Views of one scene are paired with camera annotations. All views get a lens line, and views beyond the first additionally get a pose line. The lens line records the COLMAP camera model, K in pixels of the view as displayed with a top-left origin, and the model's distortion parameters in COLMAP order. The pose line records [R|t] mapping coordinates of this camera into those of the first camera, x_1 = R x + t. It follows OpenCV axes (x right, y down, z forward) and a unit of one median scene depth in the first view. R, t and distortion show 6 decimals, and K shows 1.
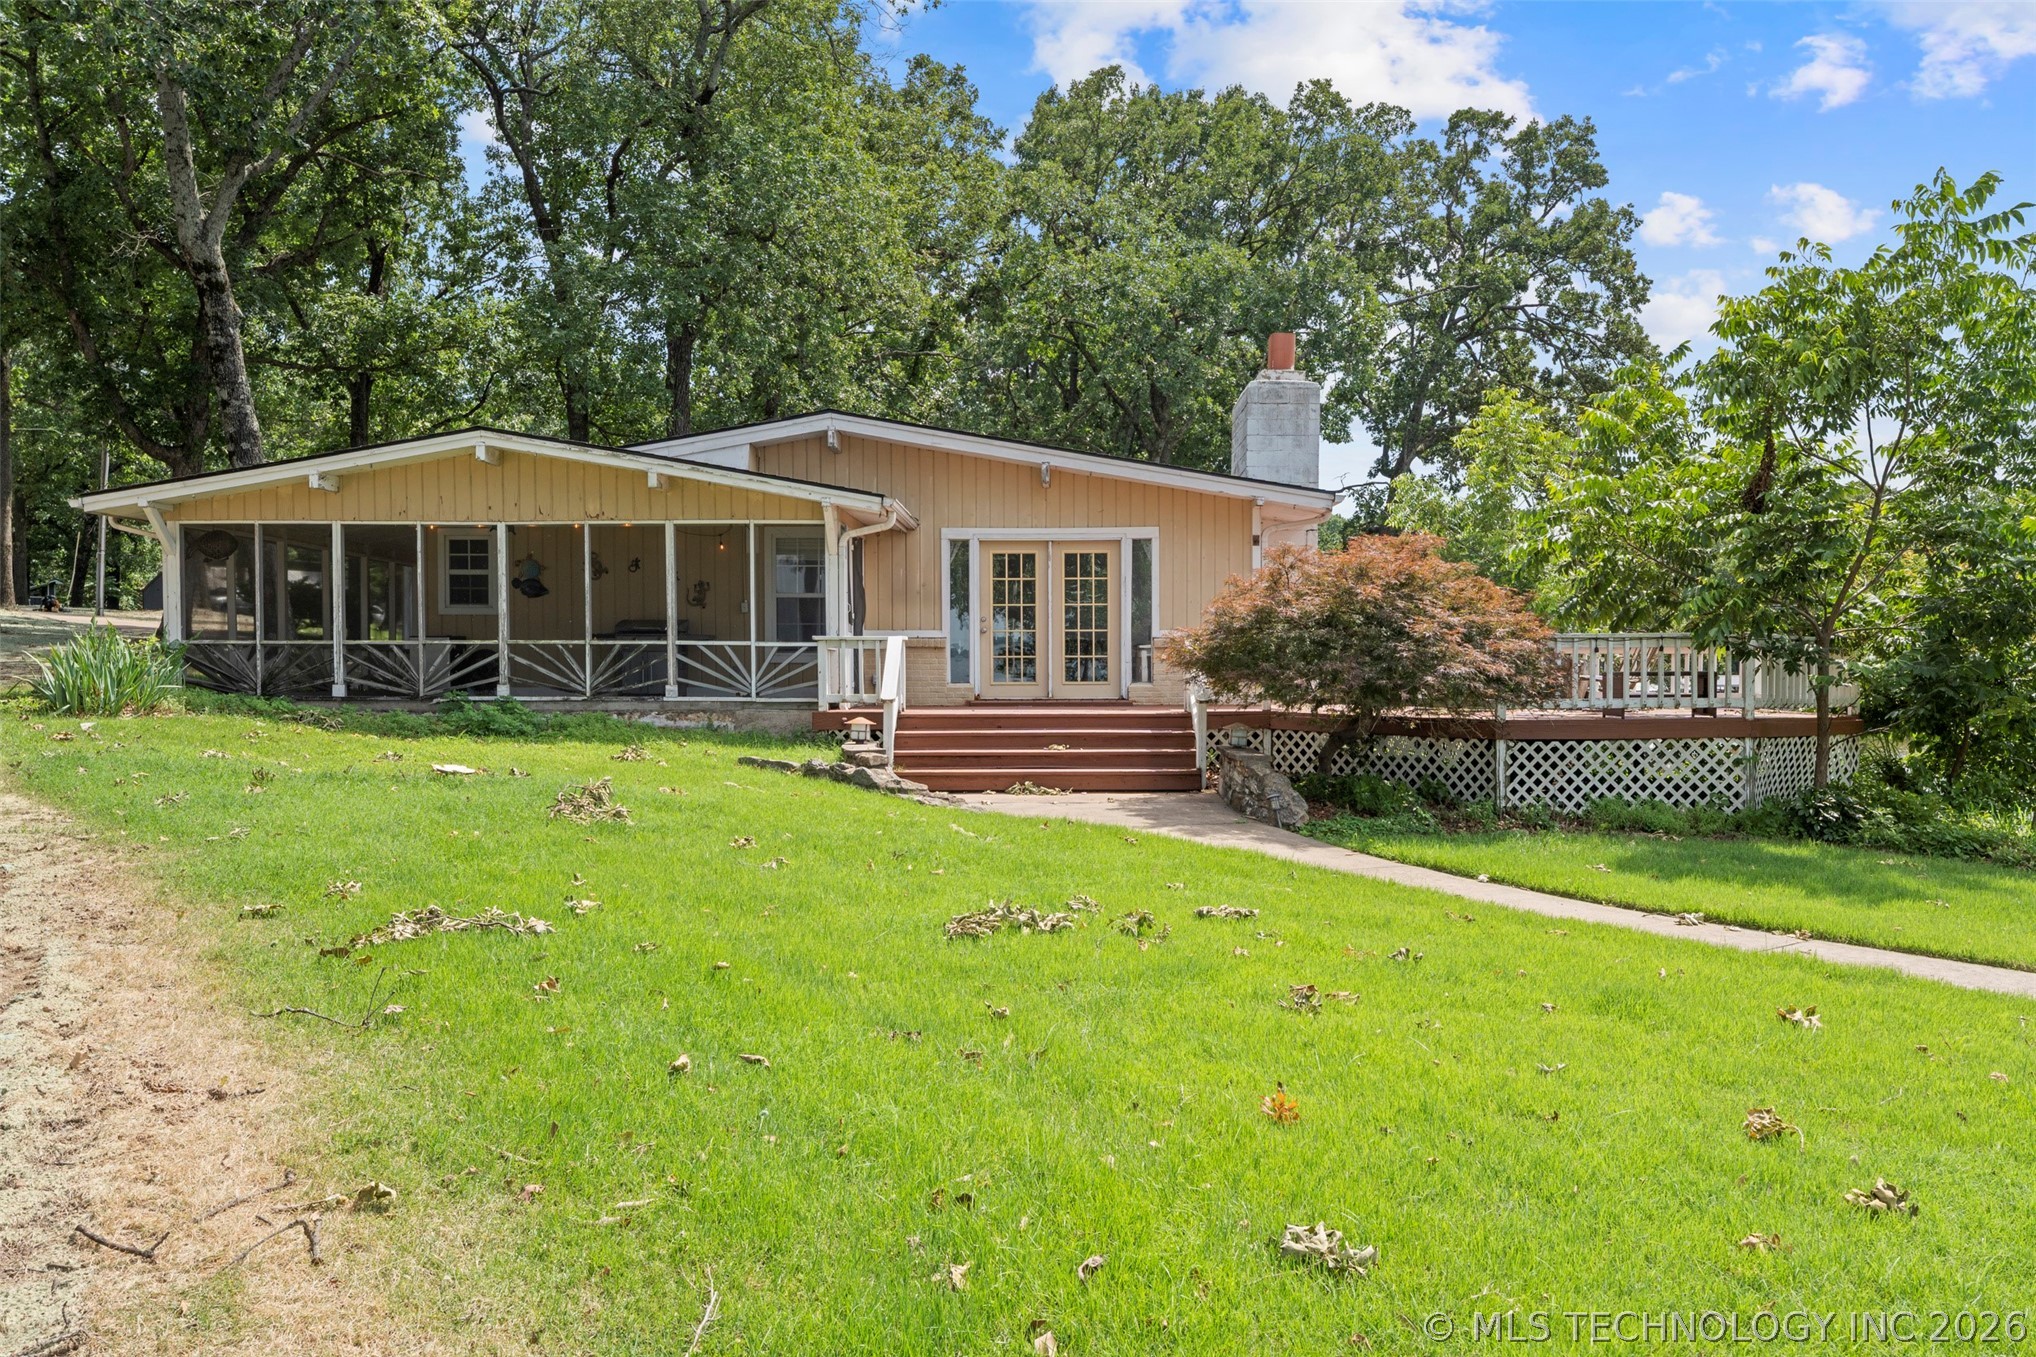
lens RADIAL K [[1497.5, 0, 1048.7], [0, 1497.5, 686.6], [0, 0, 1]] dist [-0.037000, 0.000989]
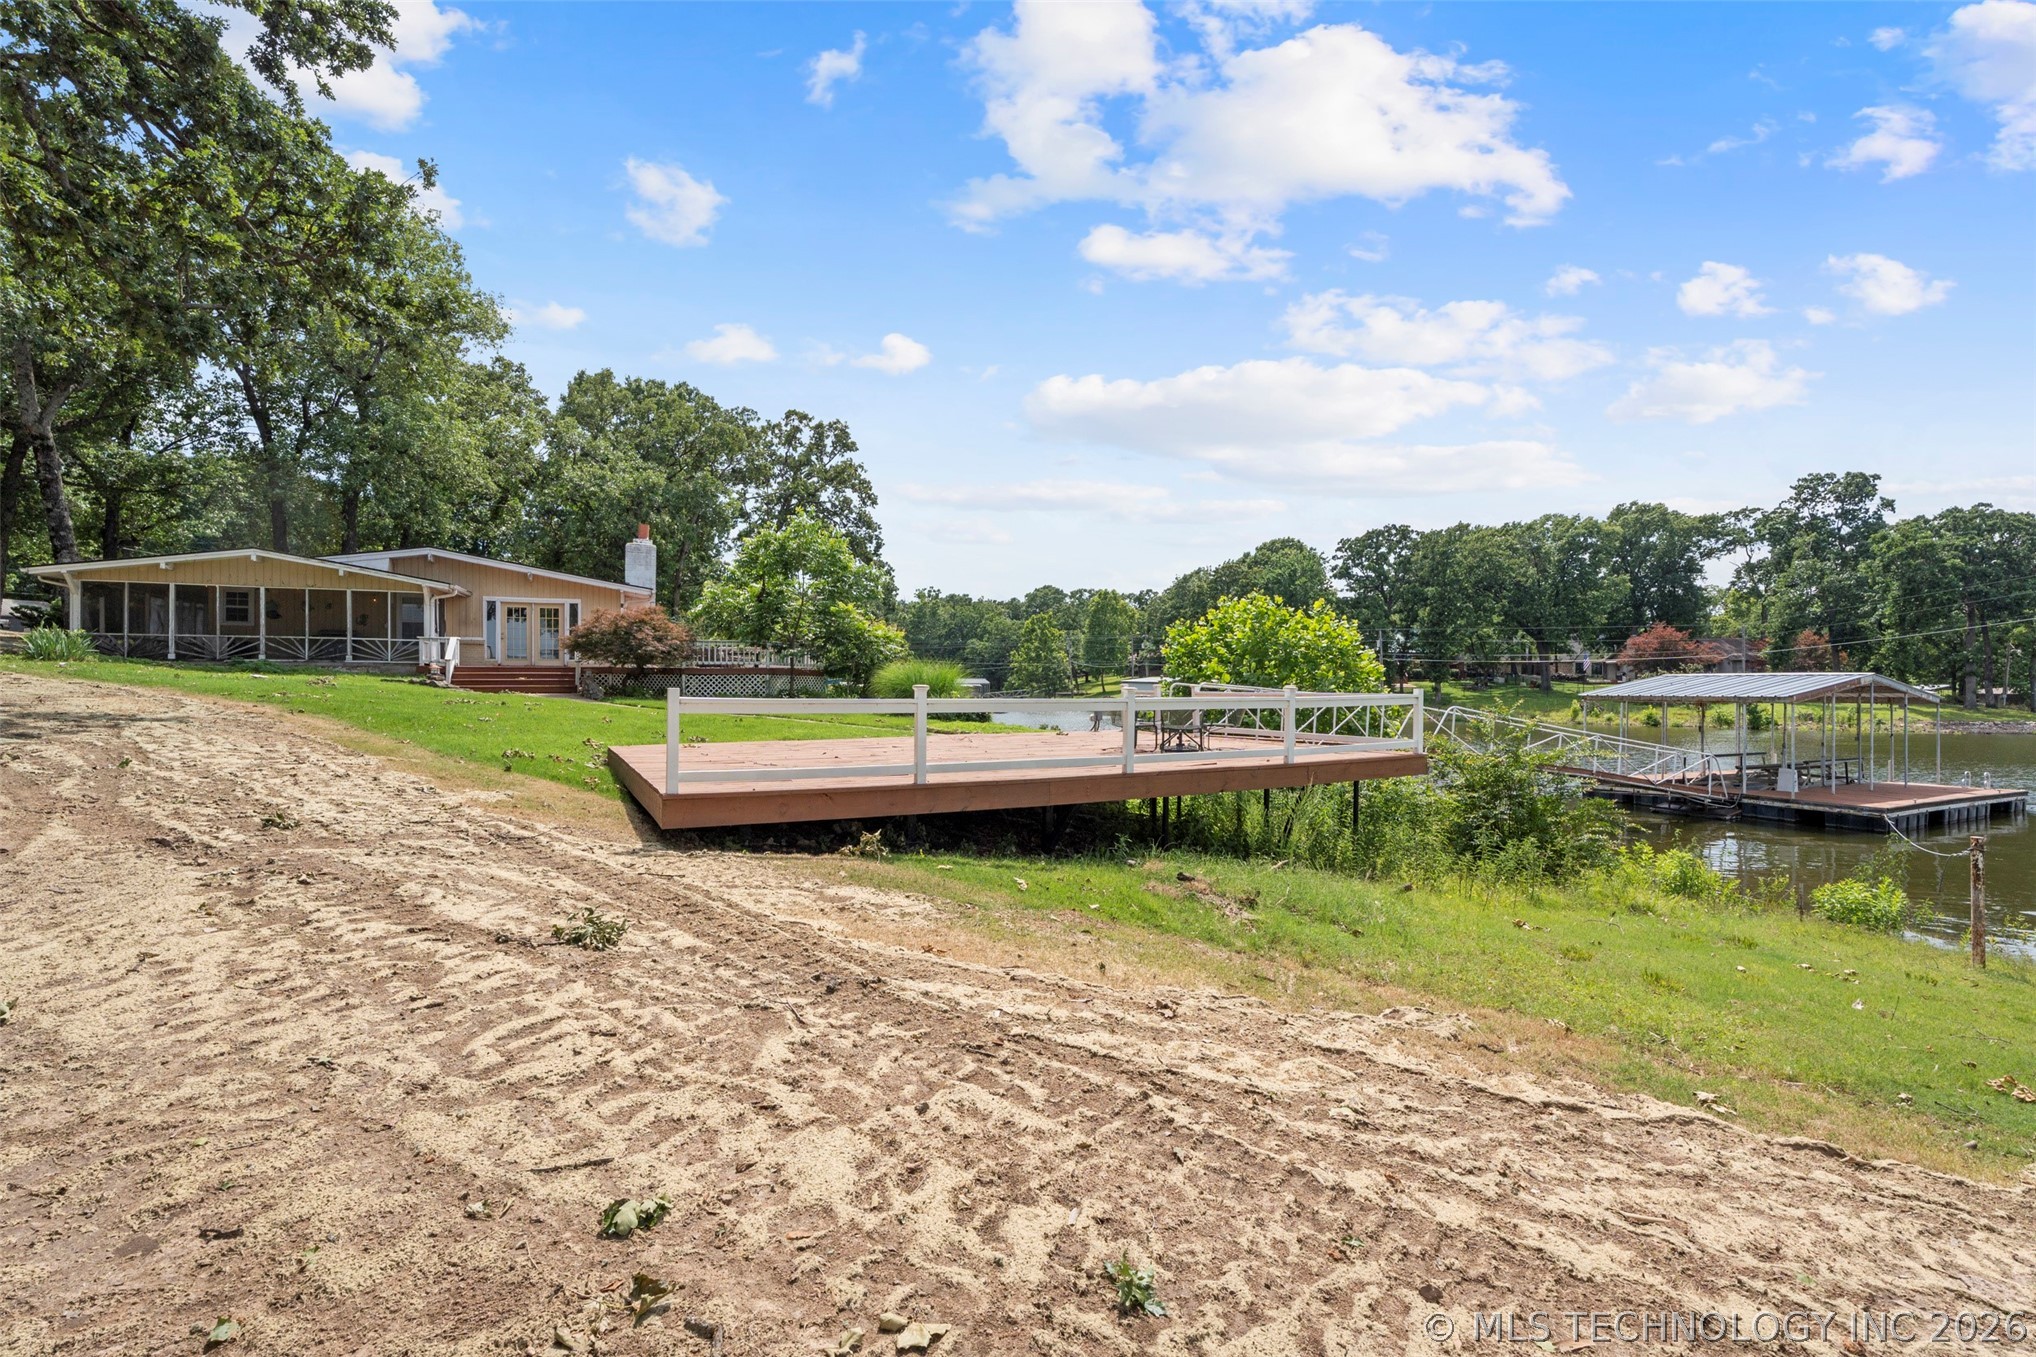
lens RADIAL K [[897.1, 0, 1030.9], [0, 897.1, 678.0], [0, 0, 1]] dist [0.000246, 0.000047]
pose [[0.916334, 0.004525, 0.400390, 0.176569], [0.002572, 0.999849, -0.017185, 0.060750], [-0.400407, 0.016777, 0.916184, -0.765271]]
